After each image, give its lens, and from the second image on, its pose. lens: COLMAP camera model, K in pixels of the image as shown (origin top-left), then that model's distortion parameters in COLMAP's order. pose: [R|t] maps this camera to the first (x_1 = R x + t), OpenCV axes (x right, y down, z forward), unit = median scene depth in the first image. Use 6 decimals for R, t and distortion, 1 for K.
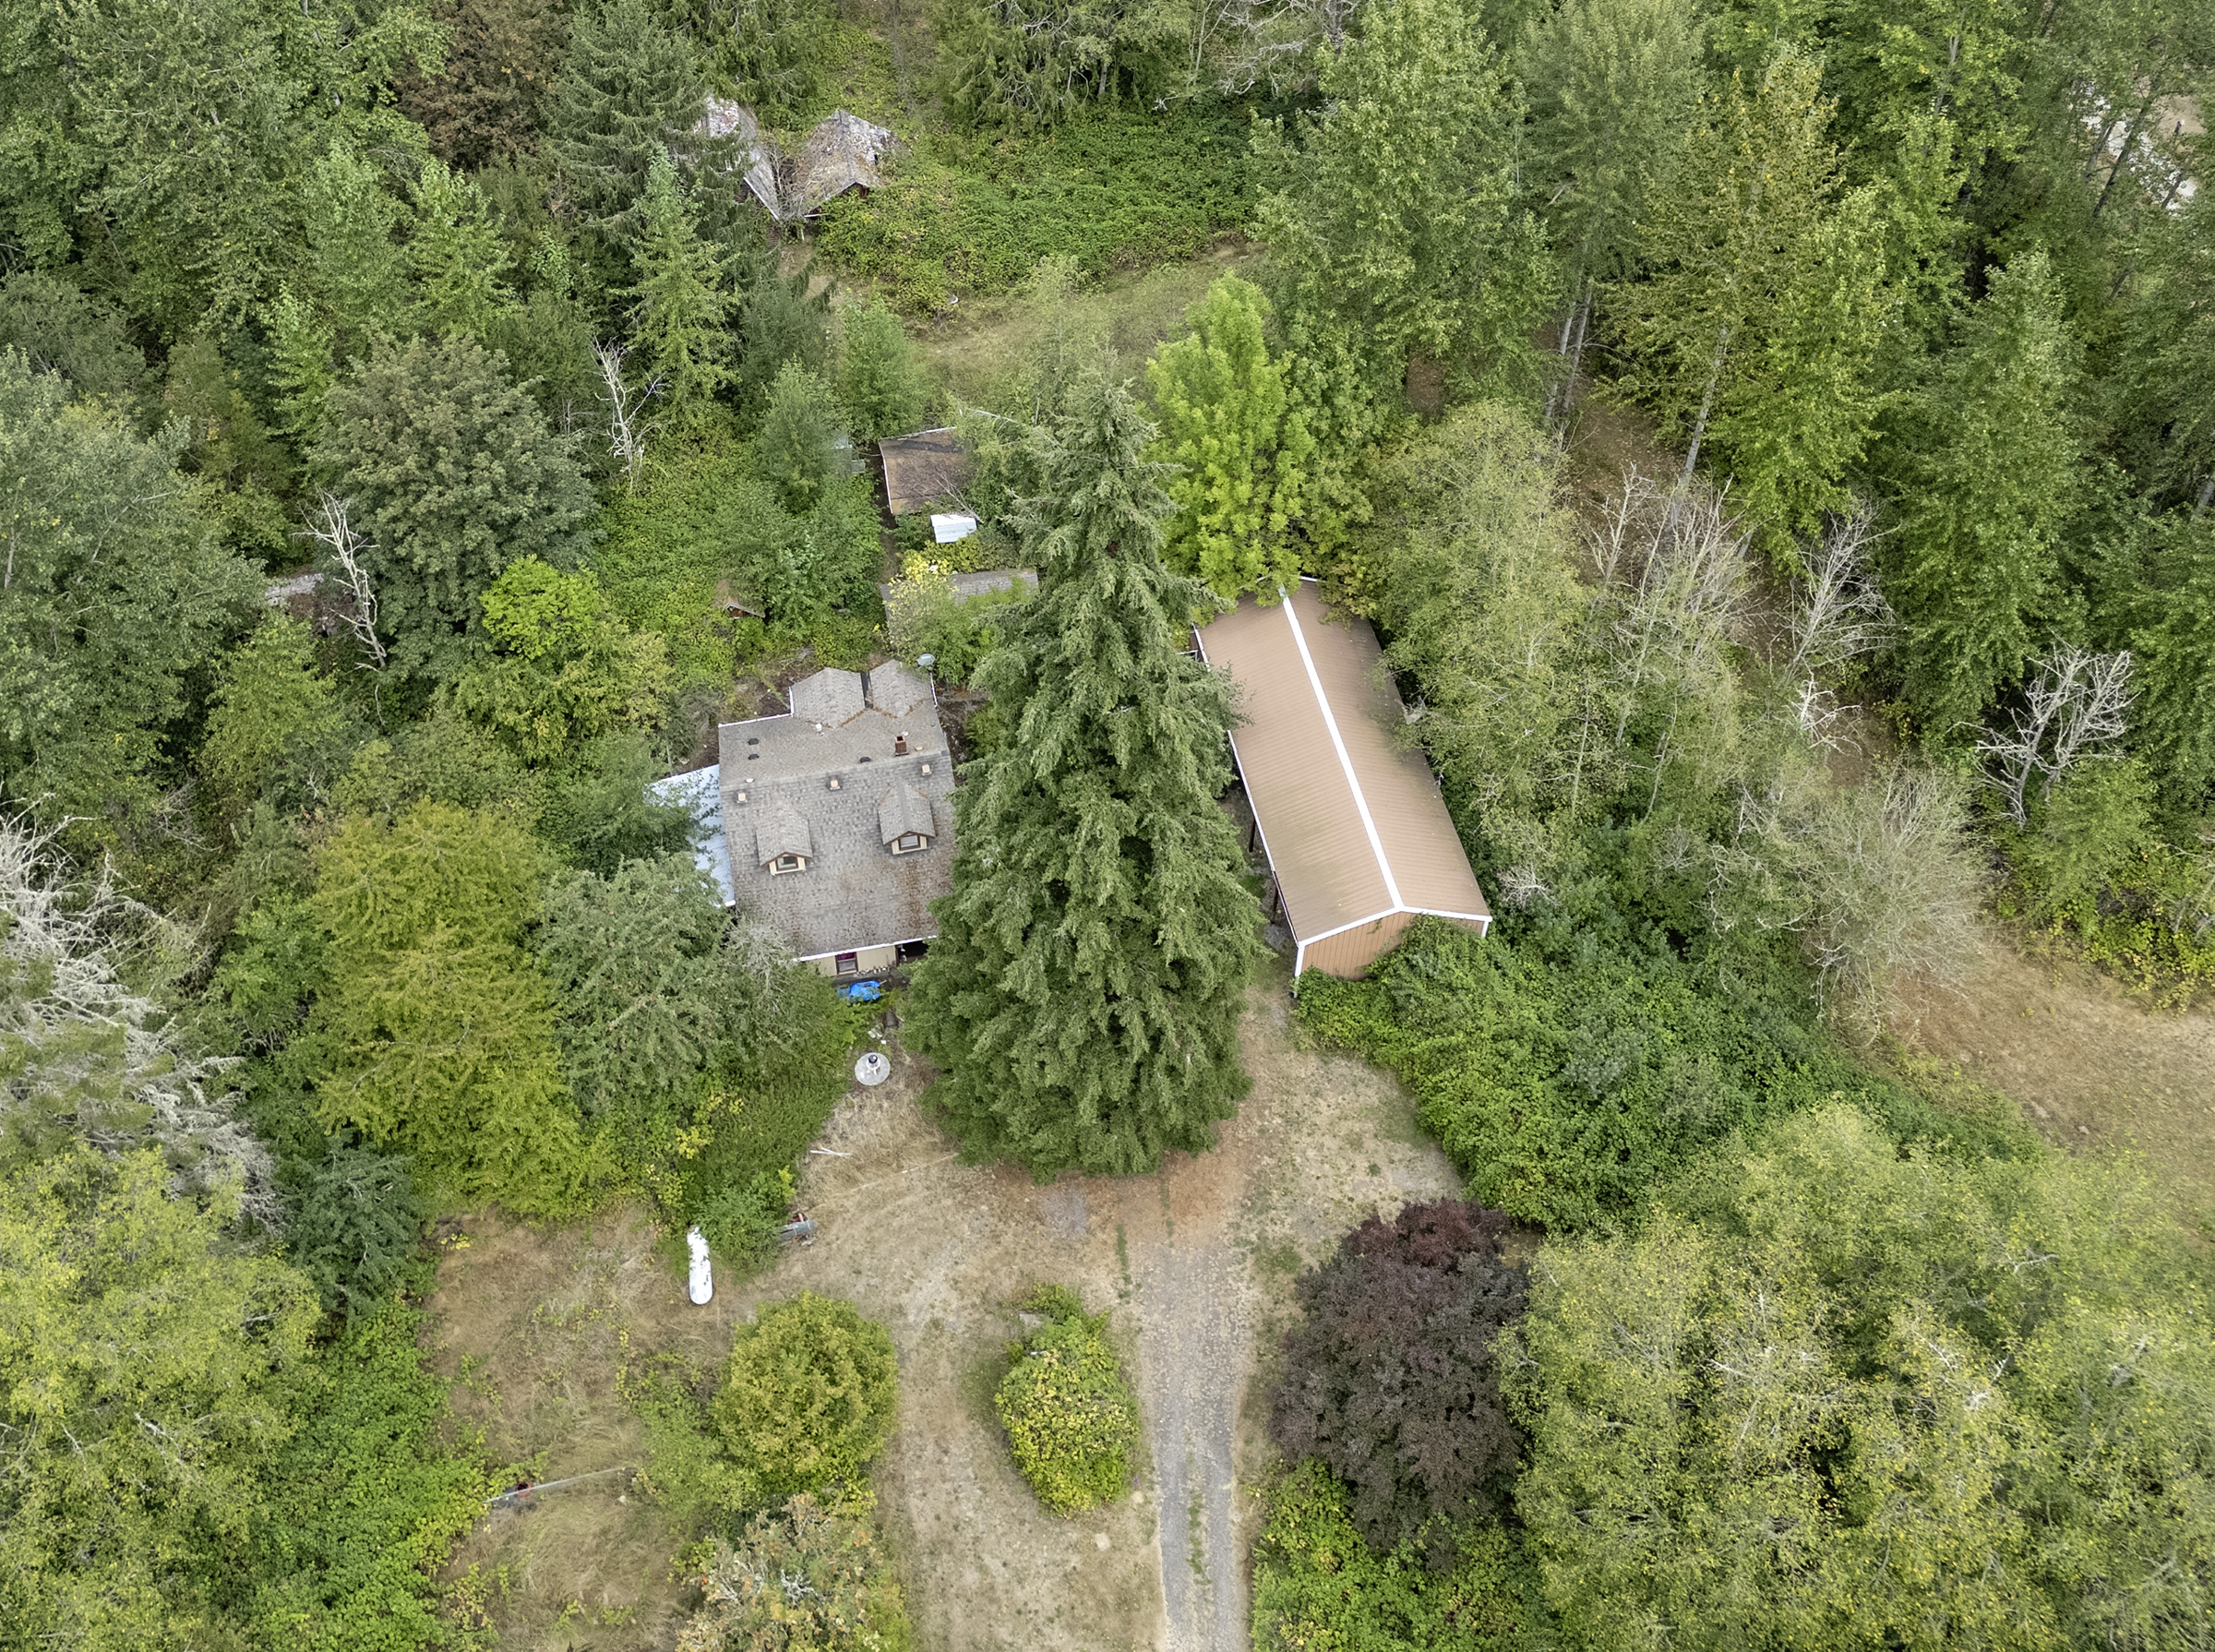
lens RADIAL K [[2092.1, 0, 997.1], [0, 2092.1, 578.2], [0, 0, 1]] dist [0.071518, -0.087884]
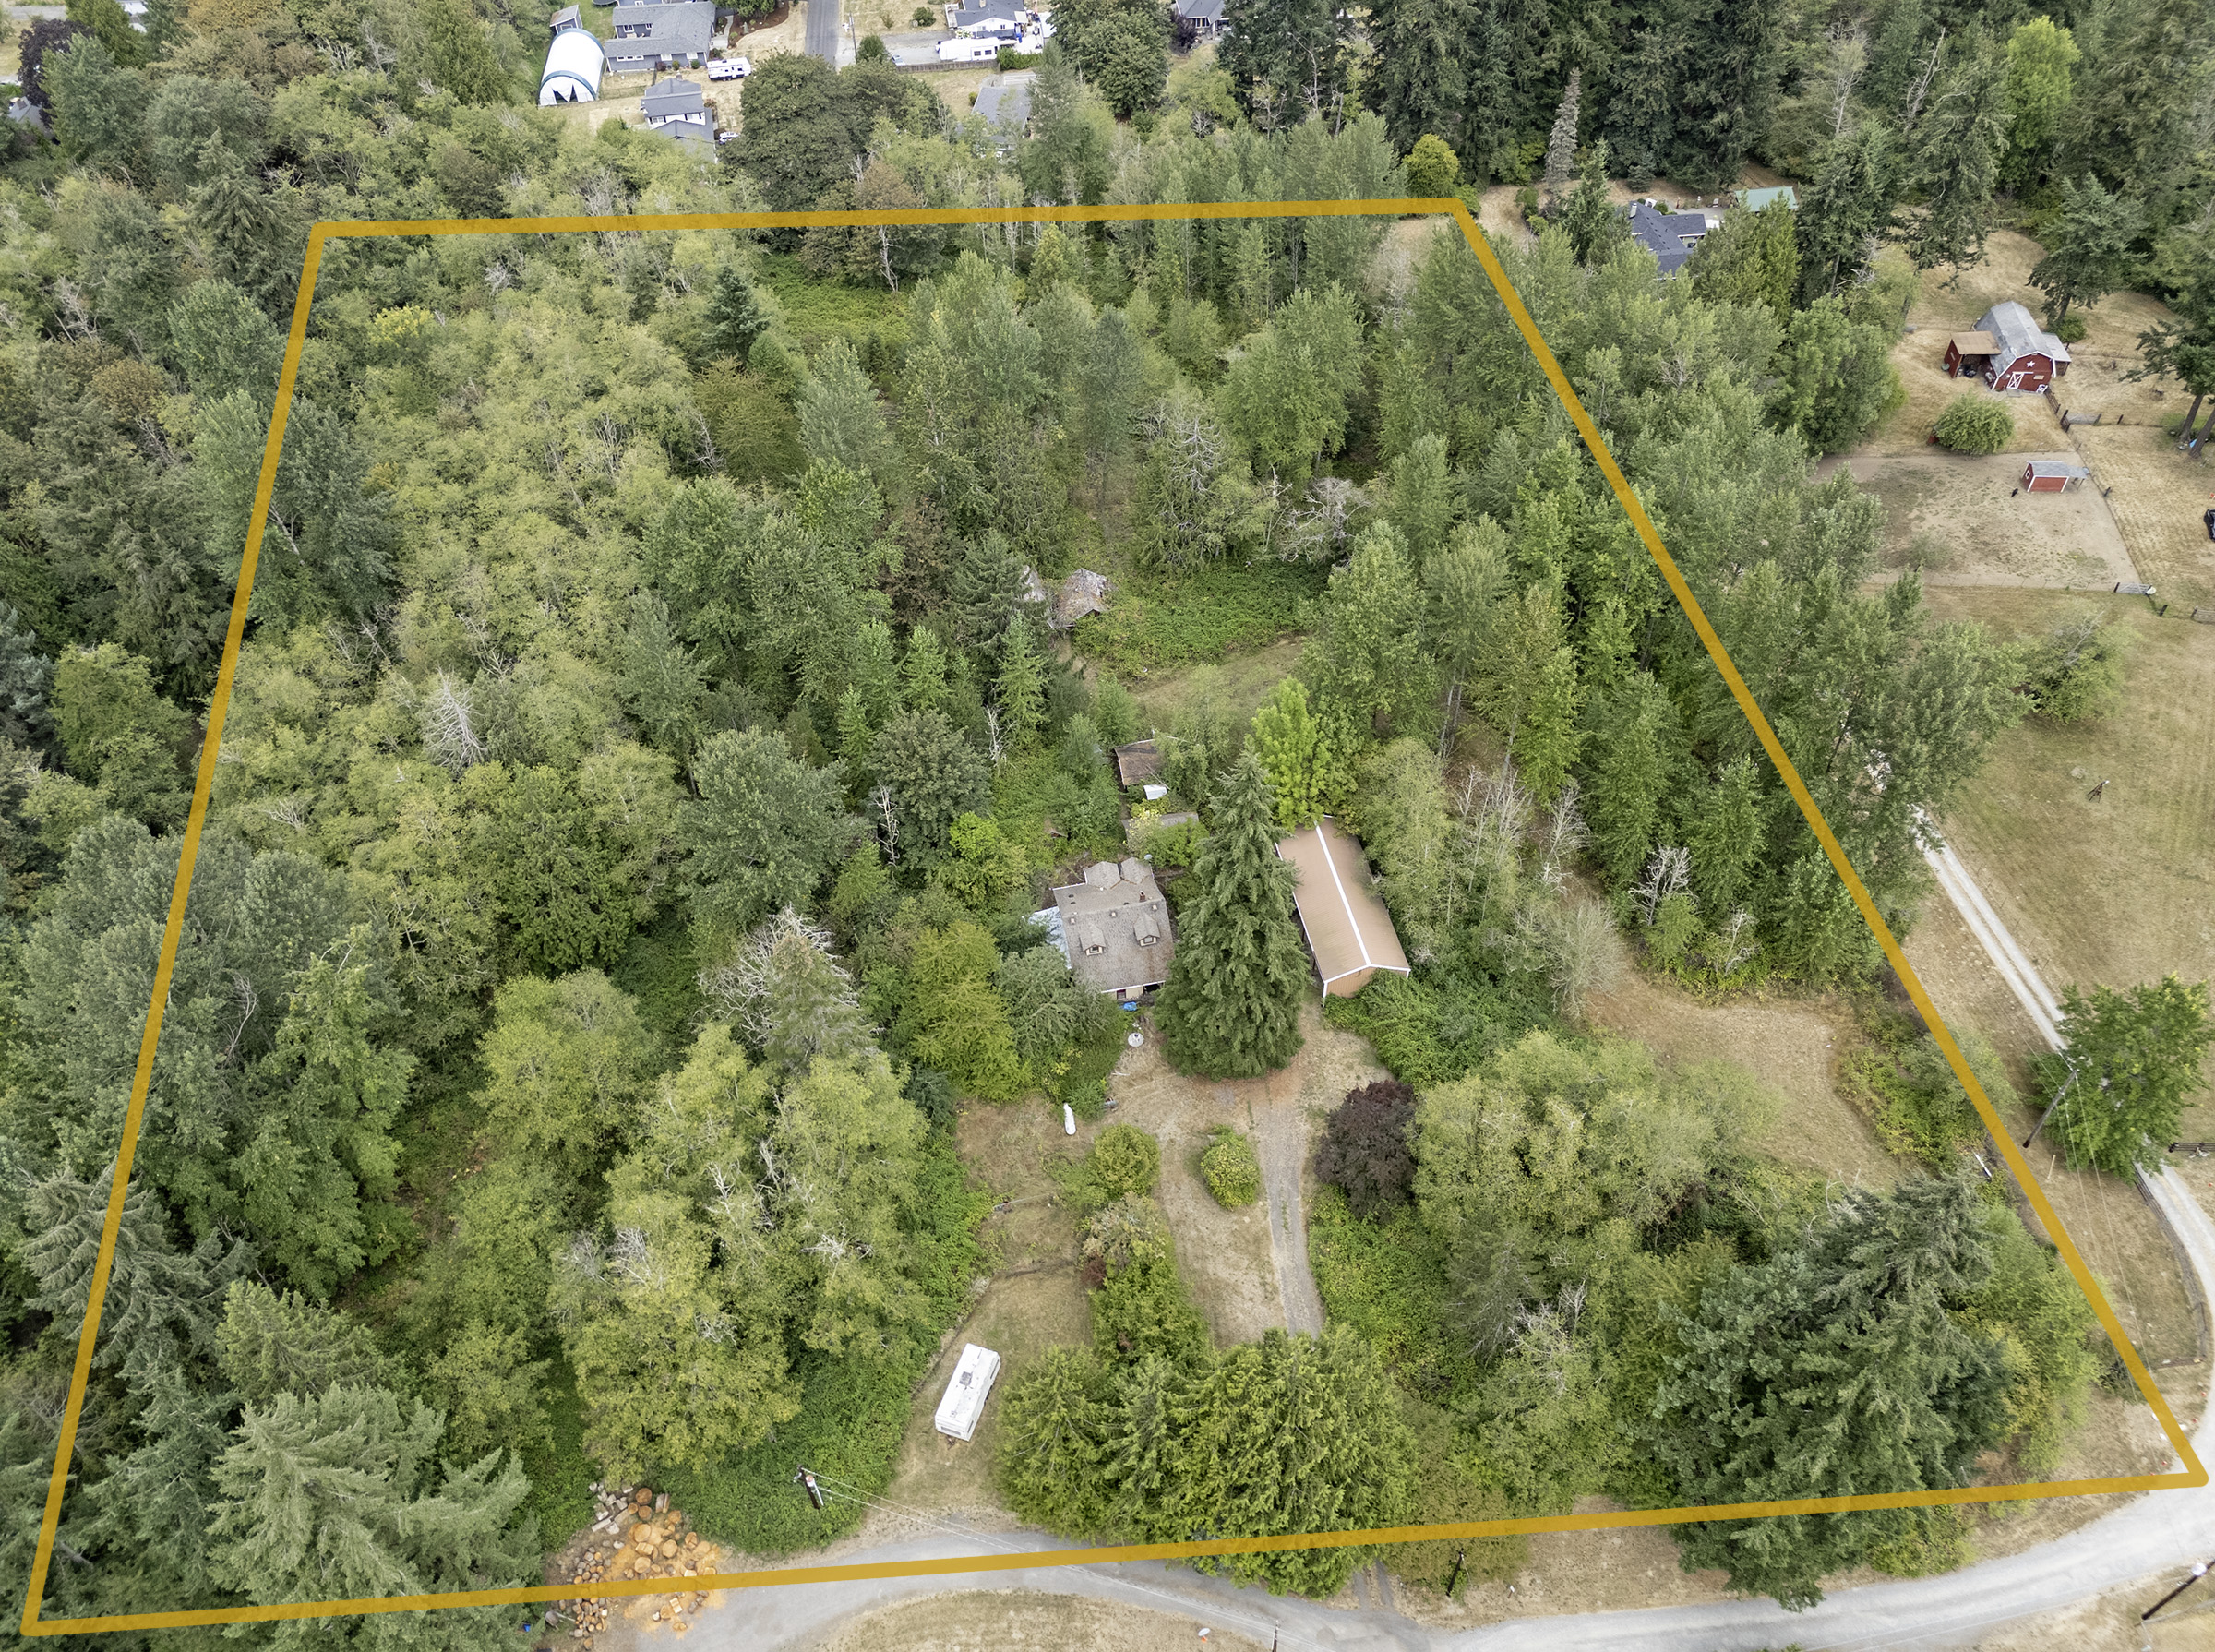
lens RADIAL K [[1610.2, 0, 1107.5], [0, 1610.2, 826.0], [0, 0, 1]] dist [0.080577, -0.071514]
pose [[0.999860, -0.013294, 0.010126, -0.100731], [0.012982, 0.999460, 0.030196, -0.046566], [-0.010522, -0.030060, 0.999493, -0.696366]]
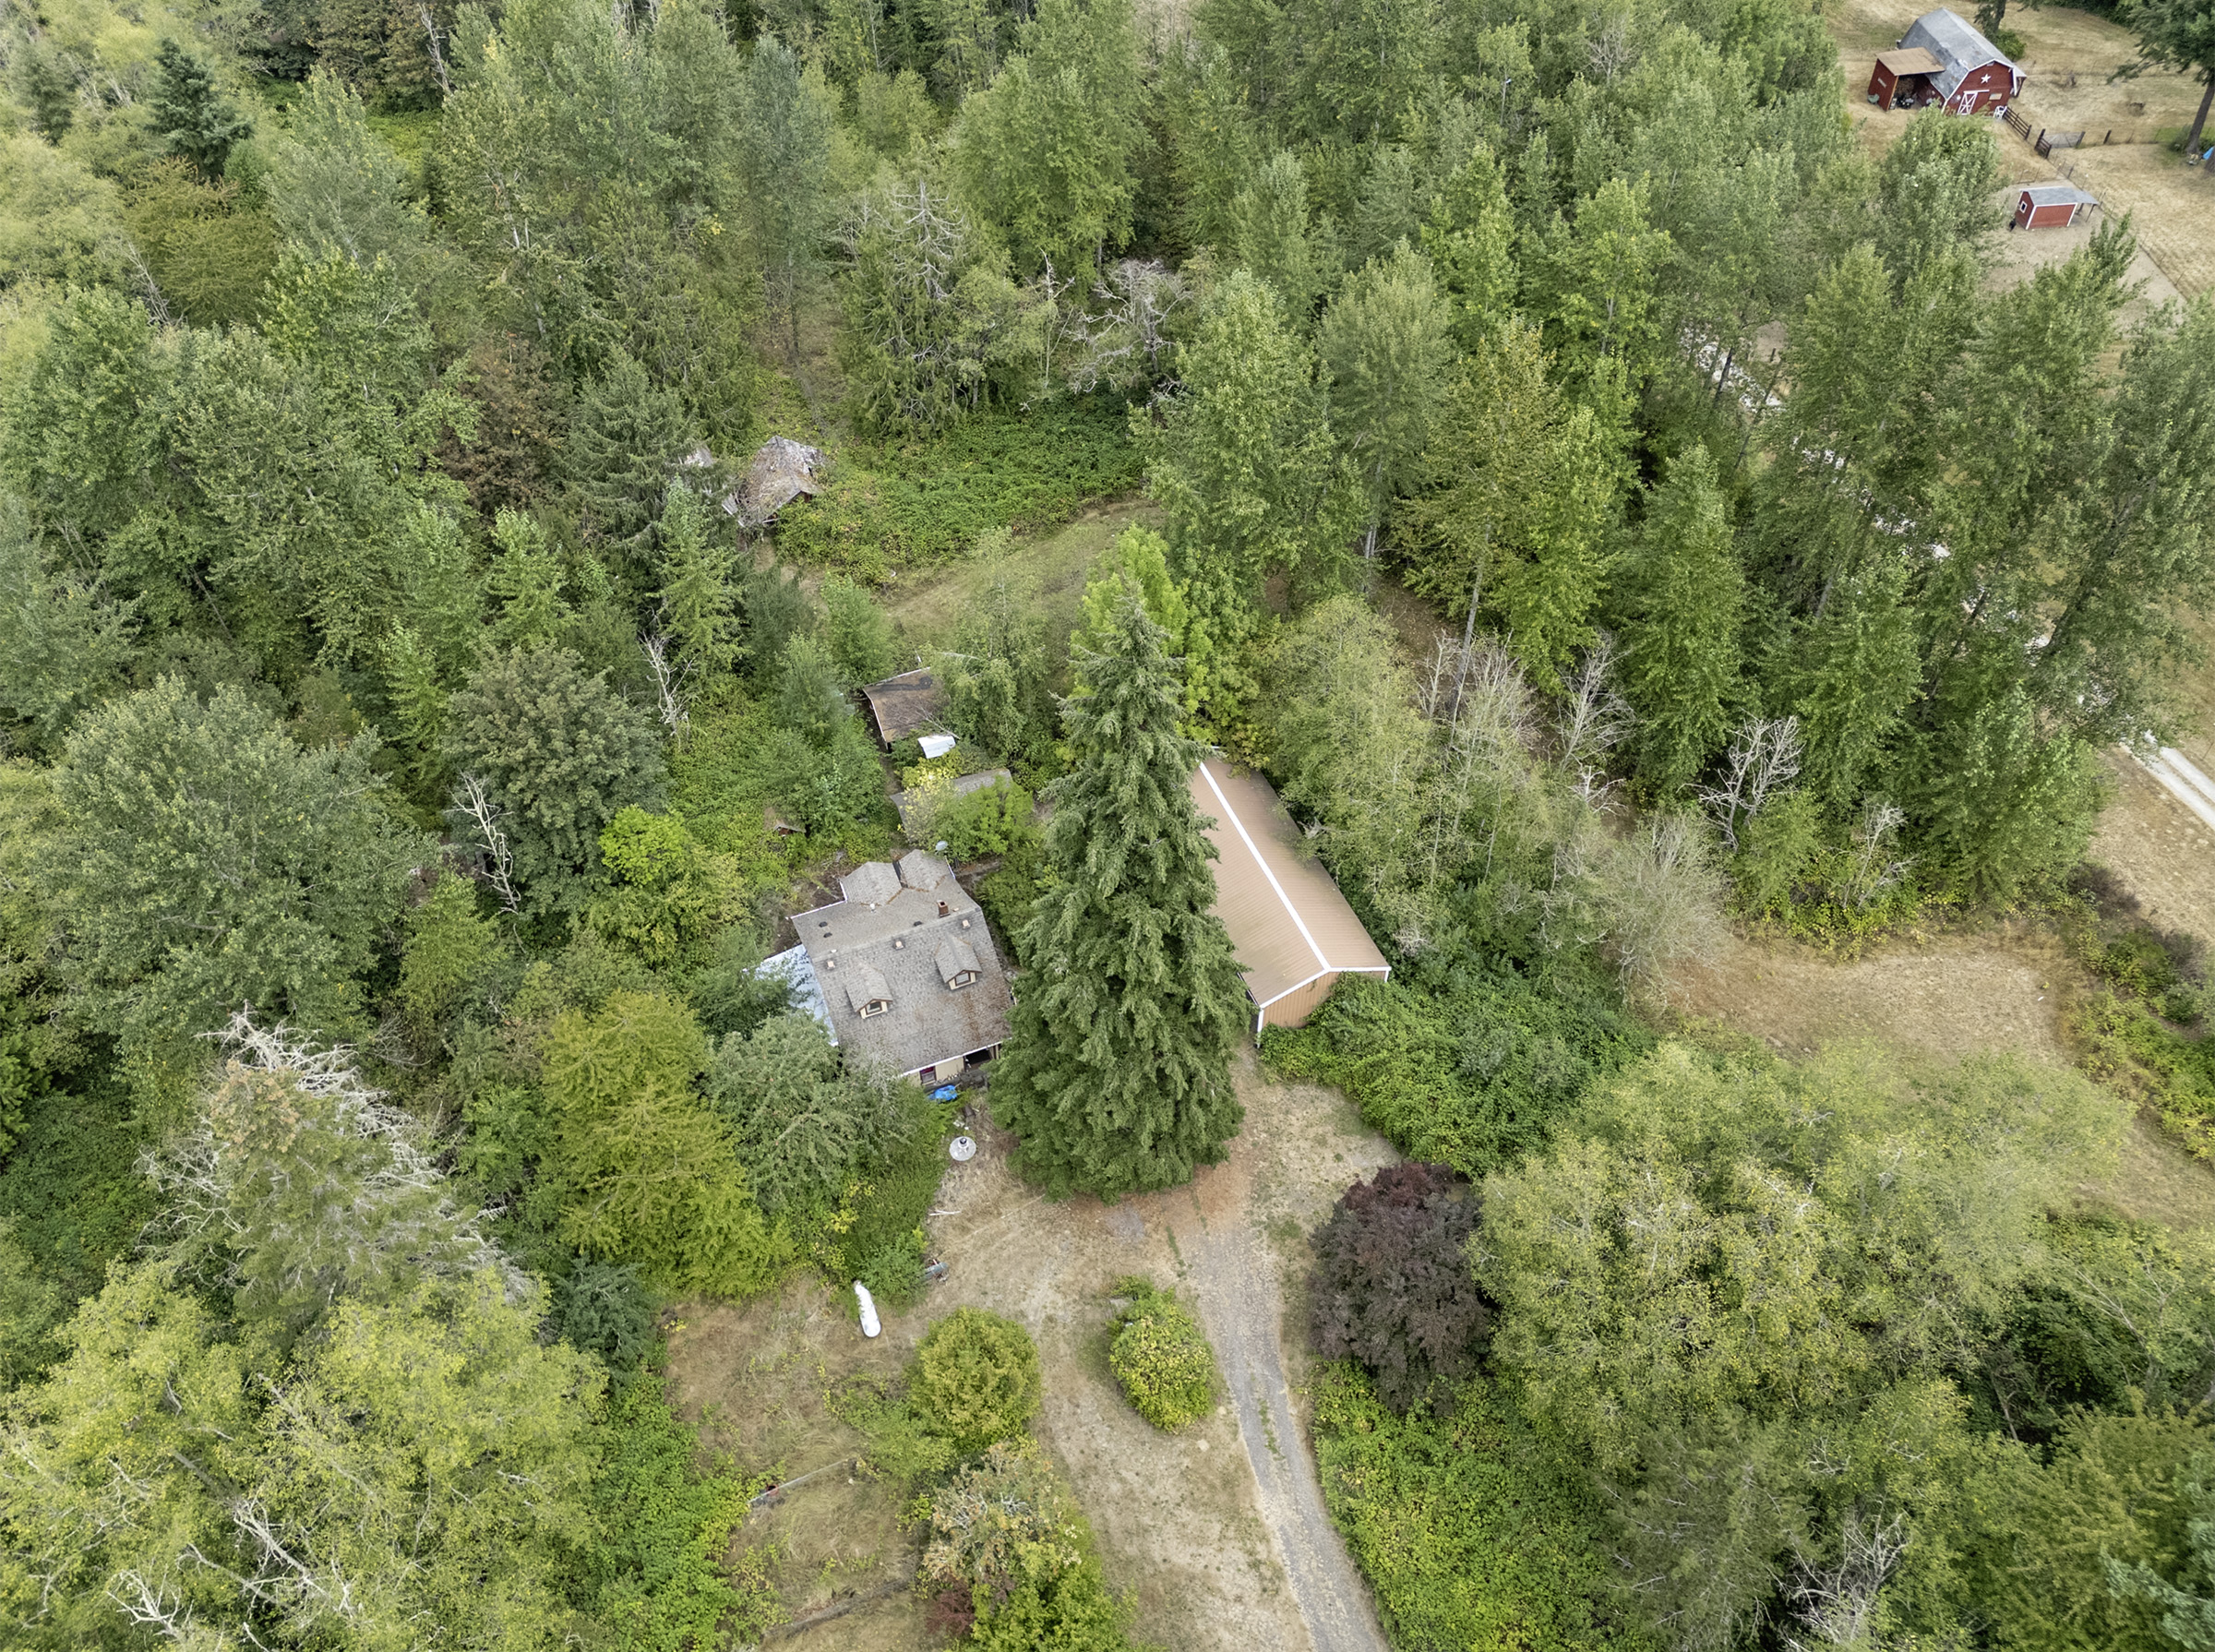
lens RADIAL K [[1708.5, 0, 1071.4], [0, 1708.5, 830.5], [0, 0, 1]] dist [0.082706, -0.077112]
pose [[0.980918, -0.137454, 0.137497, -0.109558], [0.134892, 0.990469, 0.027832, 0.012208], [-0.140012, -0.008754, 0.990111, -0.081937]]
